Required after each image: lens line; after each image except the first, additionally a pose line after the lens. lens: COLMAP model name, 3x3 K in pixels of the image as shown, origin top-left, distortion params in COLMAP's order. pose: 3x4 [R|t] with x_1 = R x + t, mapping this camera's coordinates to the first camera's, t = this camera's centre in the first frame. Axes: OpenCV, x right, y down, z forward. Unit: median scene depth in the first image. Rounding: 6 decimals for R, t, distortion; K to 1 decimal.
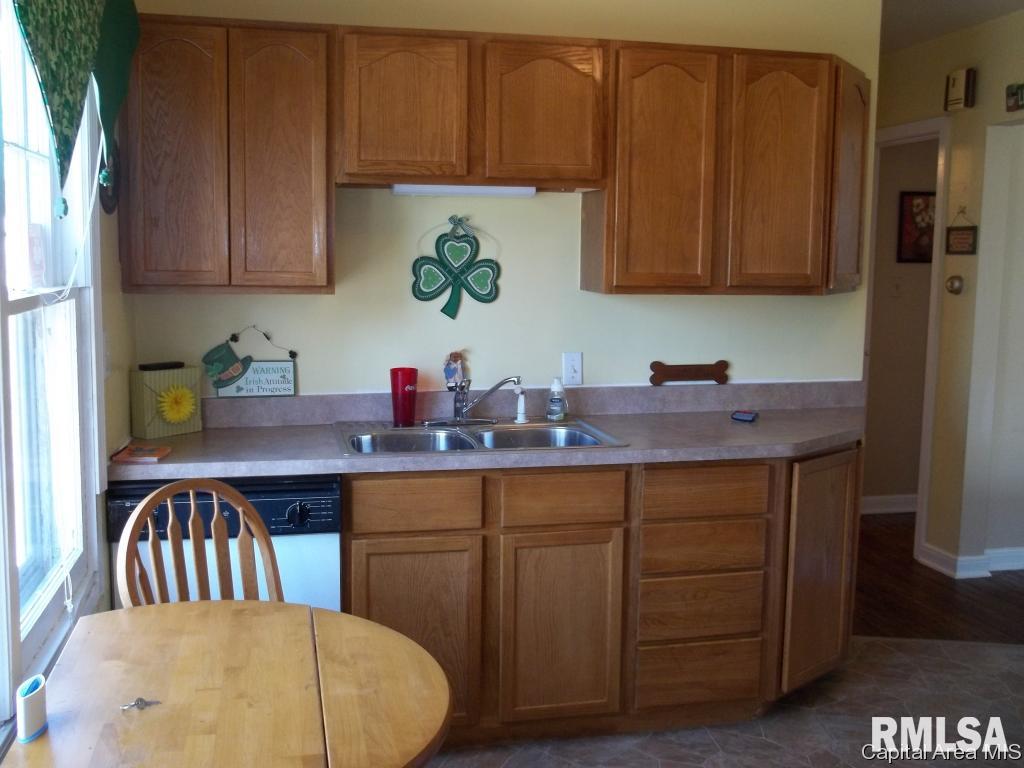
lens RADIAL K [[1020.1, 0, 512.6], [0, 1020.1, 380.0], [0, 0, 1]] dist [-0.044226, 0.000000]
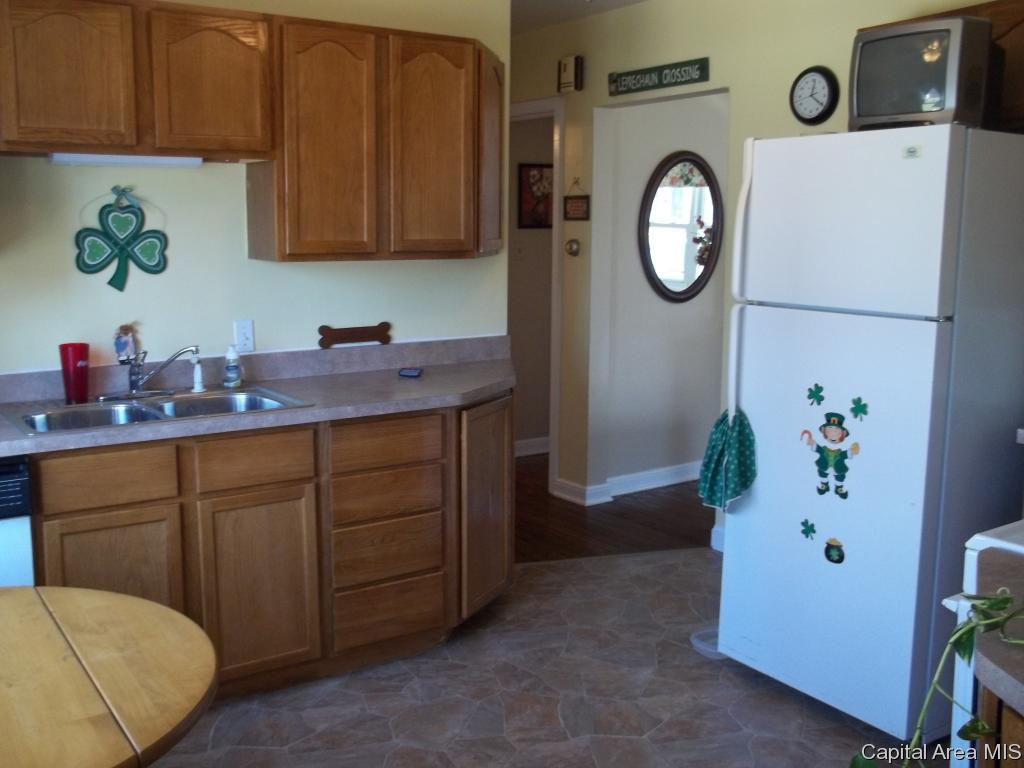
lens RADIAL K [[1020.1, 0, 509.4], [0, 1020.1, 381.0], [0, 0, 1]] dist [-0.044226, 0.000000]
pose [[0.926619, -0.063583, 0.370587, -0.082834], [0.051888, 0.997792, 0.041454, 0.005726], [-0.372405, -0.019183, 0.927872, -0.048235]]
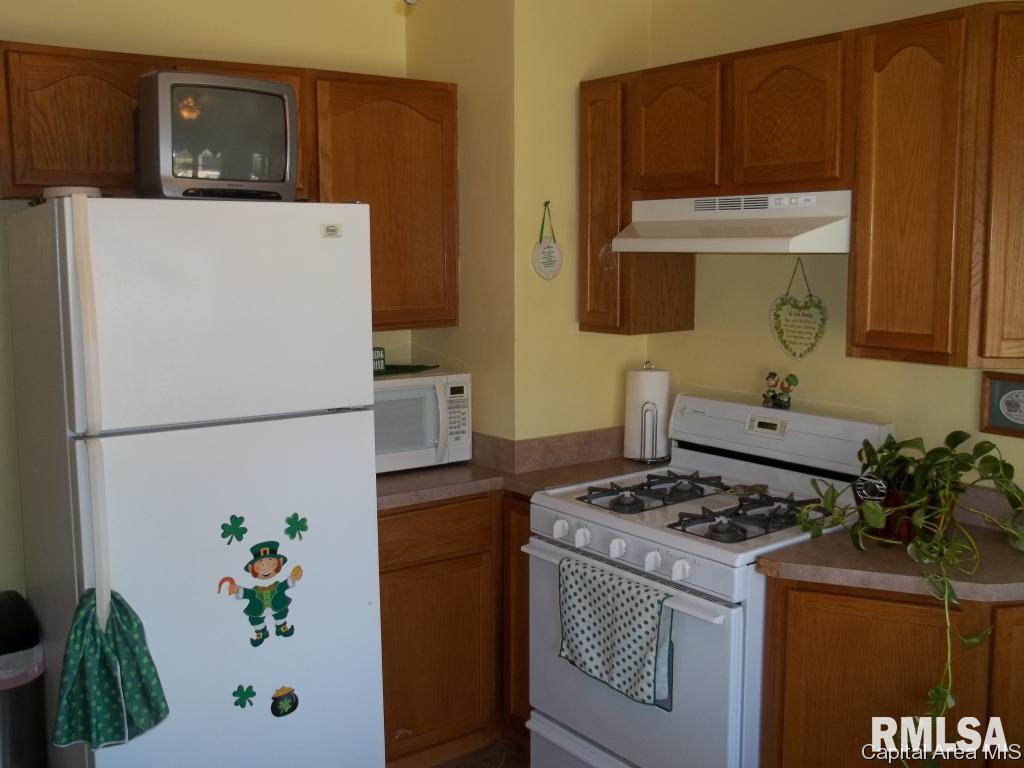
lens RADIAL K [[1020.1, 0, 510.1], [0, 1020.1, 389.2], [0, 0, 1]] dist [-0.044226, 0.000000]
pose [[-0.391562, -0.126675, 0.911390, -0.291223], [0.121514, 0.974685, 0.187679, -0.225376], [-0.912093, 0.184235, -0.366257, 1.249047]]
